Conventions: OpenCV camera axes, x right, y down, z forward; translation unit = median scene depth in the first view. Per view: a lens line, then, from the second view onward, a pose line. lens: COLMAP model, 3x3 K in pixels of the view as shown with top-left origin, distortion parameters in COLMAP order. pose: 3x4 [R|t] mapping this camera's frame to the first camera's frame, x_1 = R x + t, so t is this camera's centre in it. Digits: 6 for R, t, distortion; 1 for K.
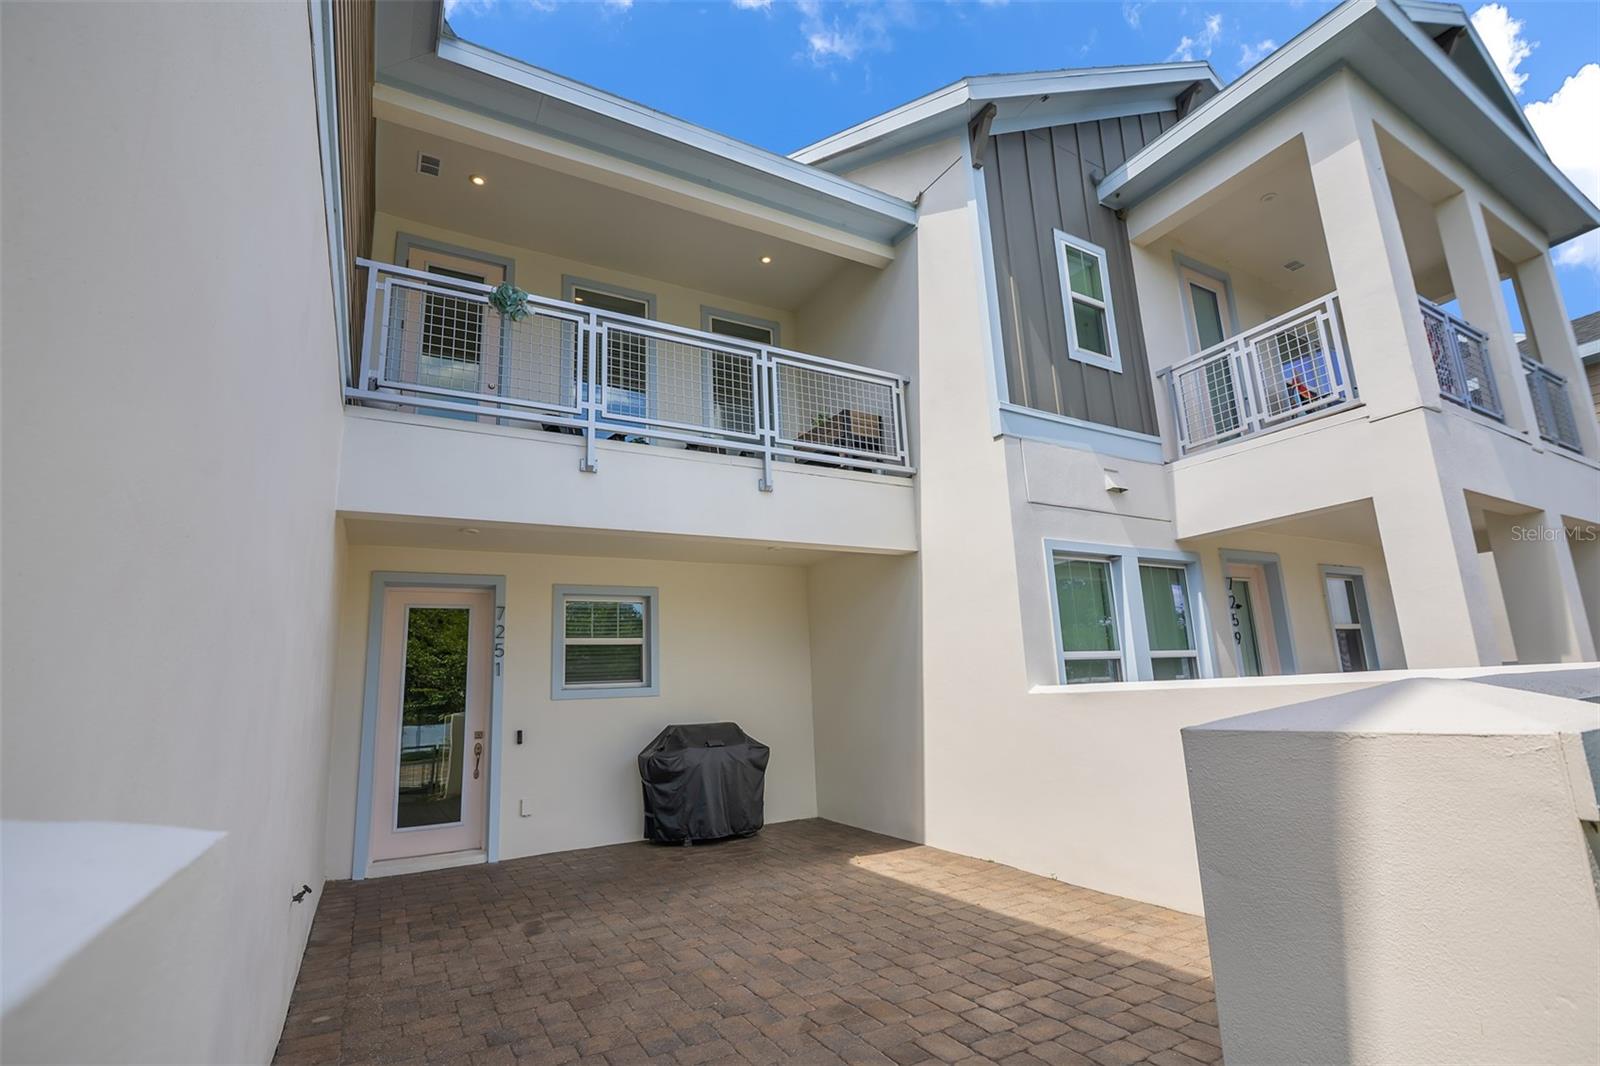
lens RADIAL K [[735.5, 0, 791.7], [0, 735.5, 532.7], [0, 0, 1]] dist [-0.017981, 0.000041]
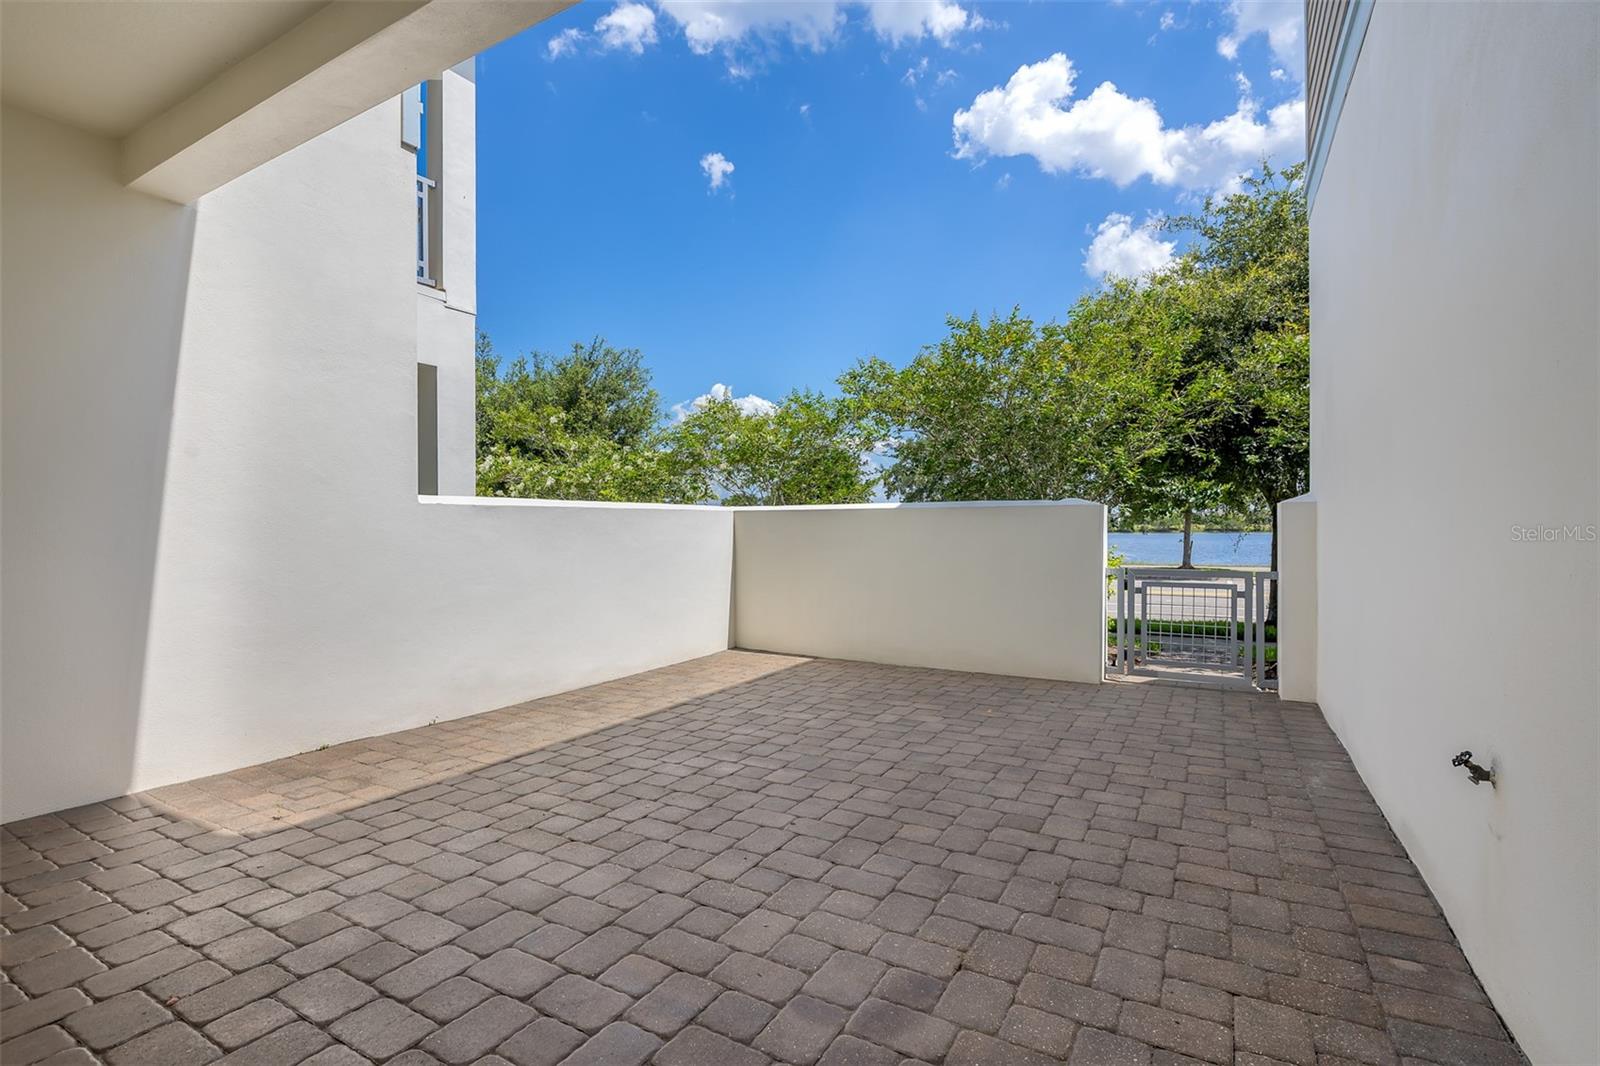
lens RADIAL K [[735.5, 0, 791.7], [0, 735.5, 532.7], [0, 0, 1]] dist [-0.017981, 0.000041]
pose [[-0.510395, 0.038159, 0.859093, -0.795668], [-0.156407, 0.978233, -0.136374, 0.434531], [-0.845597, -0.203973, -0.493317, 1.548457]]
